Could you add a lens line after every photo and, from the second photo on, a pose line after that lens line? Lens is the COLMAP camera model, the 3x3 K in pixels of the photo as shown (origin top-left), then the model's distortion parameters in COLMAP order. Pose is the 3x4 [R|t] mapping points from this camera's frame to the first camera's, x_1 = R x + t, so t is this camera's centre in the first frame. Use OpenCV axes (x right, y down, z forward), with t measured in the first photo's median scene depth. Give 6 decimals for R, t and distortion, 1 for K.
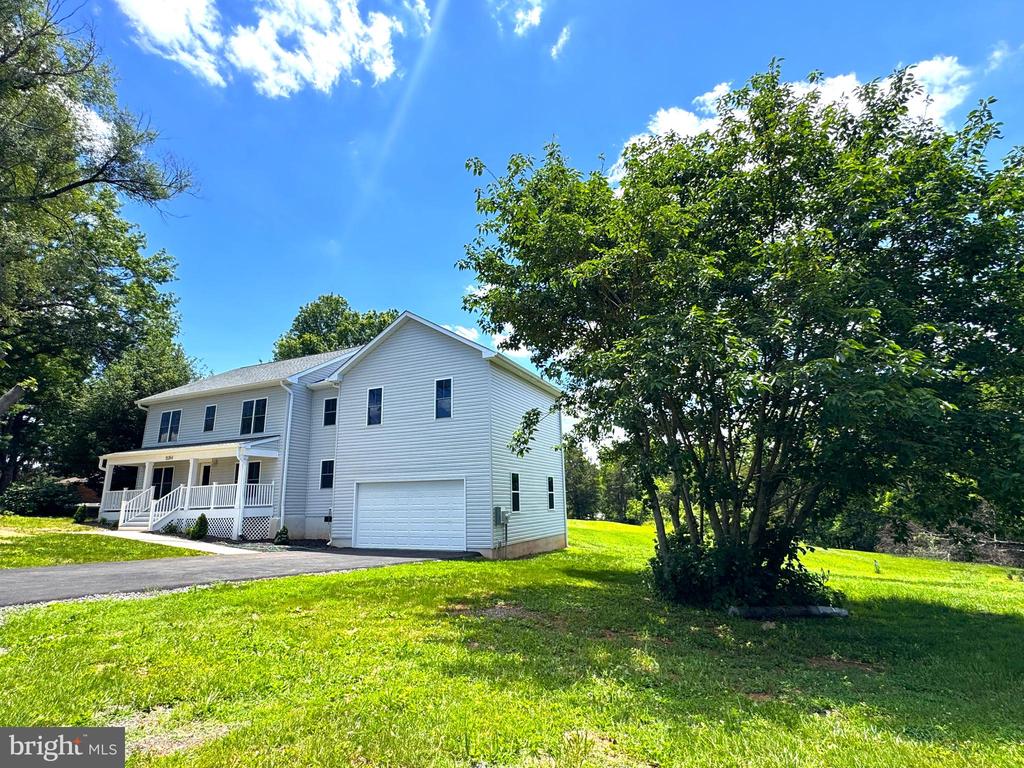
lens RADIAL K [[472.9, 0, 512.0], [0, 472.9, 384.0], [0, 0, 1]] dist [-0.002930, 0.000044]
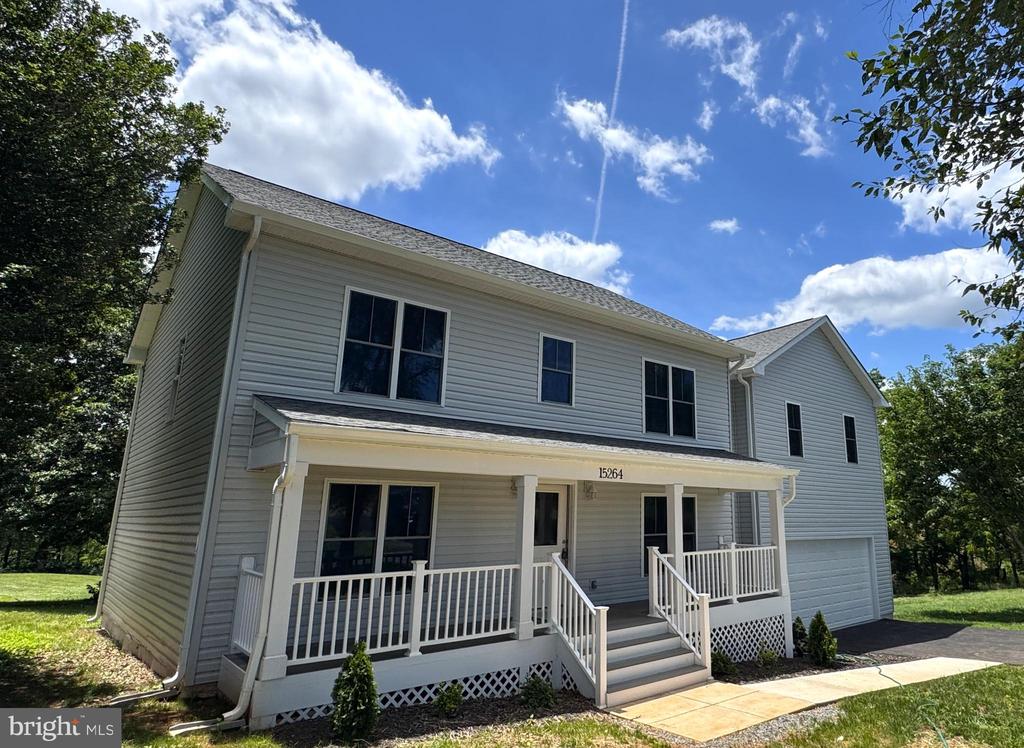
lens RADIAL K [[616.9, 0, 512.0], [0, 616.9, 374.0], [0, 0, 1]] dist [-0.000324, -0.000269]
pose [[0.444049, 0.225089, 0.867269, -1.247851], [-0.221528, 0.965461, -0.137150, 0.176147], [-0.868186, -0.131223, 0.478575, 0.901974]]
